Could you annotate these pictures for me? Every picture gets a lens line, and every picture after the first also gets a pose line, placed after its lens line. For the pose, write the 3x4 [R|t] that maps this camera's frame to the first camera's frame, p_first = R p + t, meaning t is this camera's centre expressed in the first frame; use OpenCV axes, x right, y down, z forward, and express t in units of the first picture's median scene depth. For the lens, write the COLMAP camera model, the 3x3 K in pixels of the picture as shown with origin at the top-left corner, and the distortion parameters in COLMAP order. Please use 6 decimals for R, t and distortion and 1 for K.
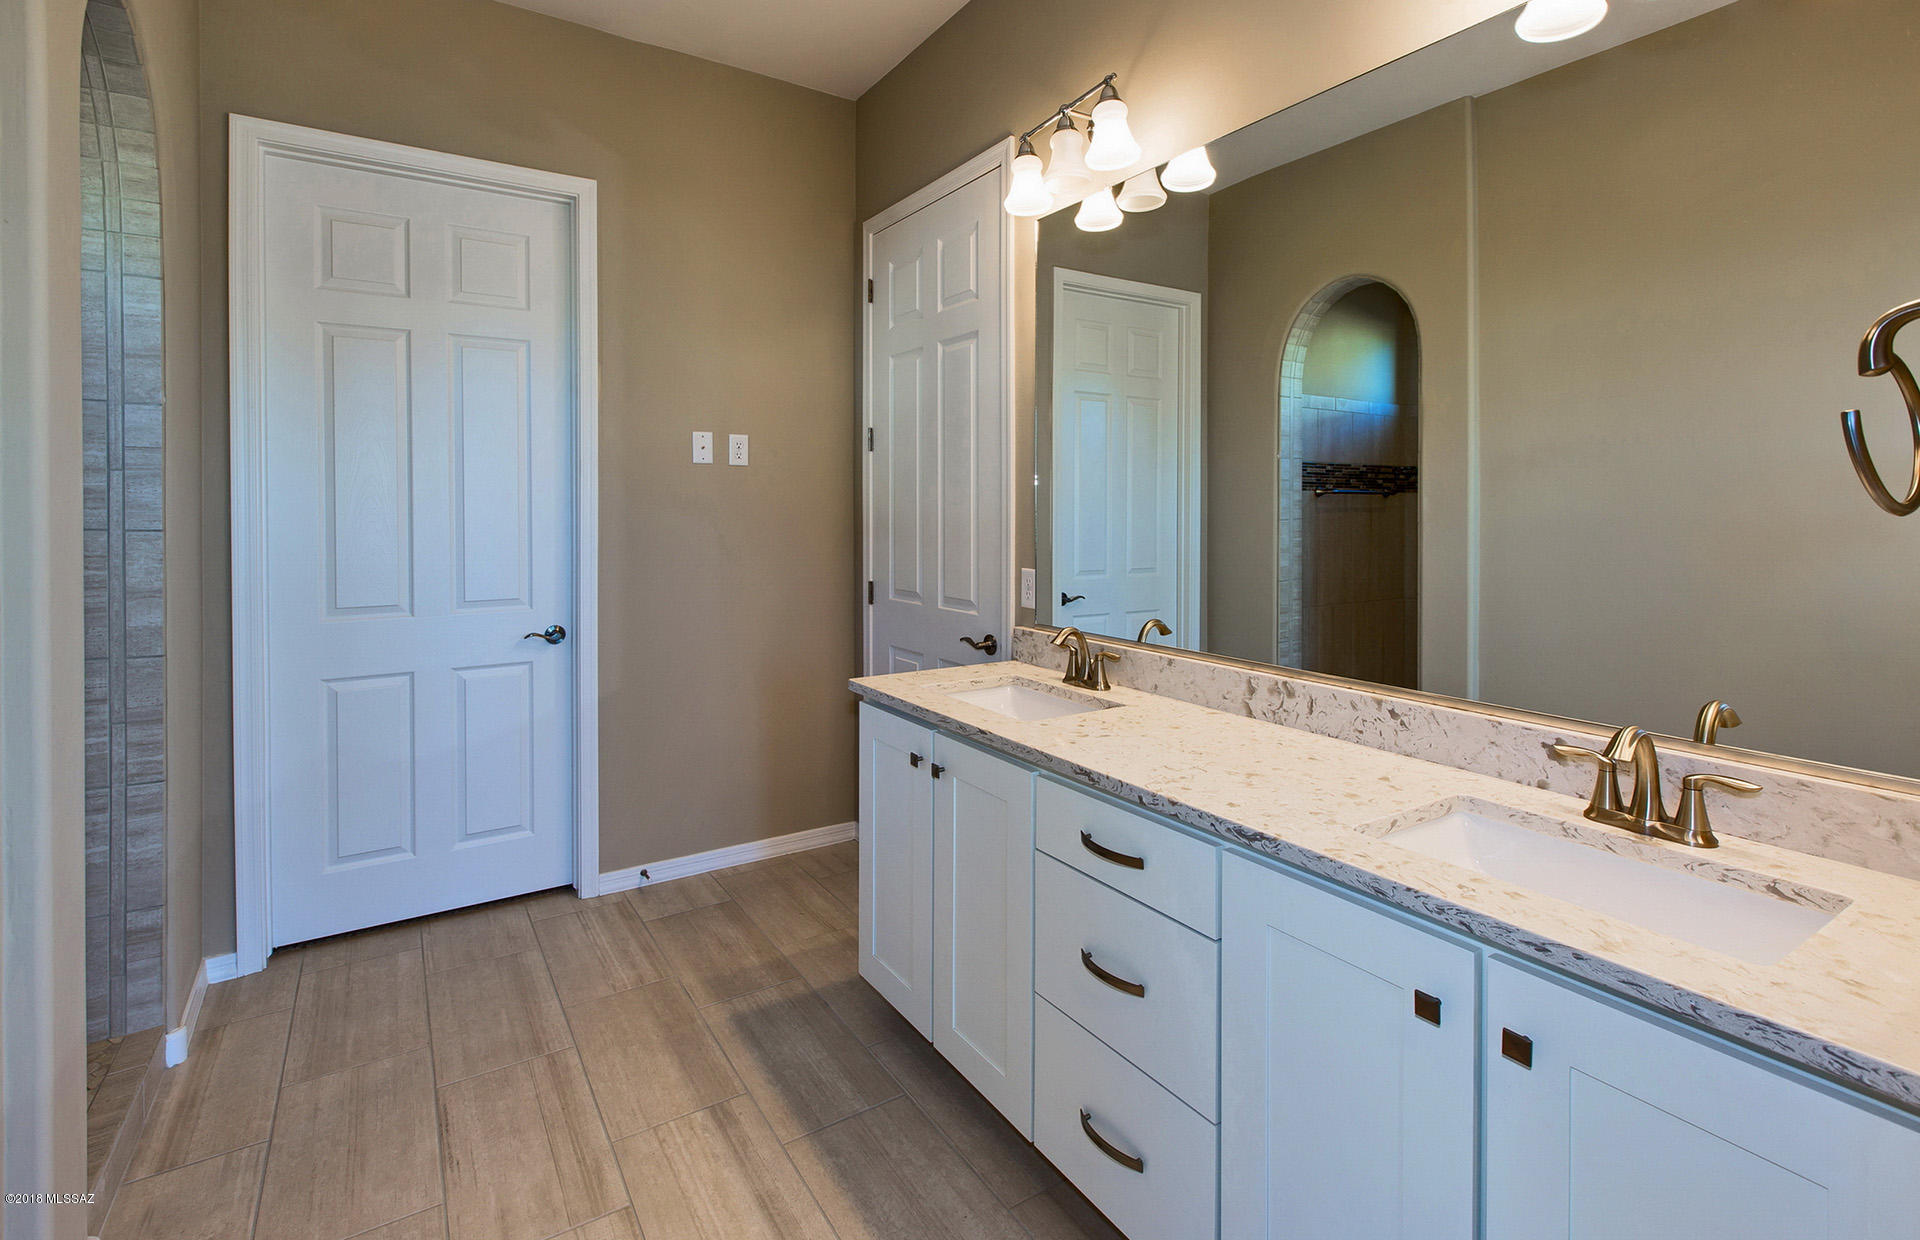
lens RADIAL K [[909.2, 0, 950.6], [0, 909.2, 511.6], [0, 0, 1]] dist [0.000179, -0.000791]
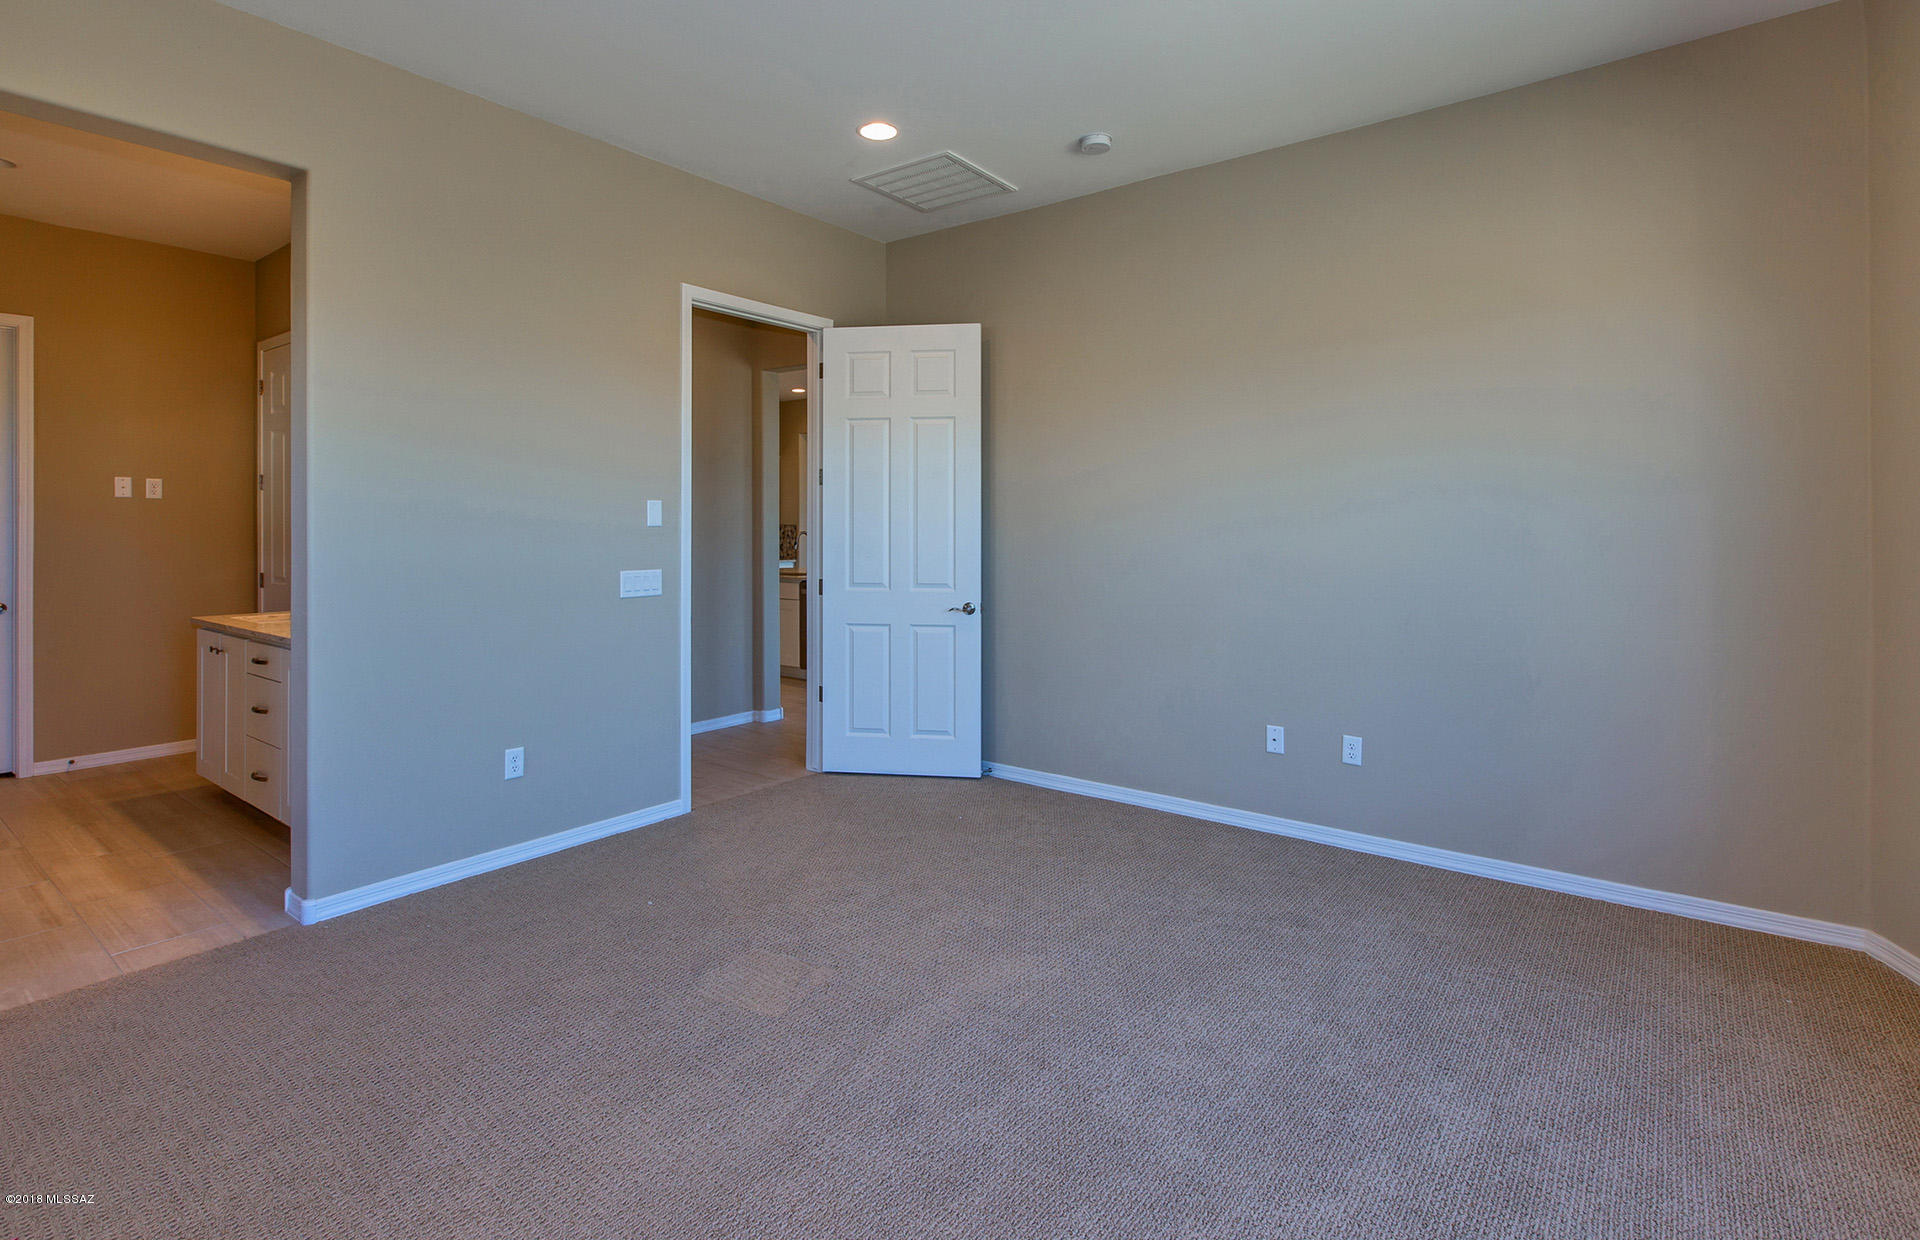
lens RADIAL K [[939.7, 0, 955.7], [0, 939.7, 519.9], [0, 0, 1]] dist [-0.000560, -0.000832]
pose [[0.940446, -0.000299, 0.339942, 0.542589], [0.003906, 0.999943, -0.009926, 0.007006], [-0.339919, 0.010663, 0.940394, -1.033181]]
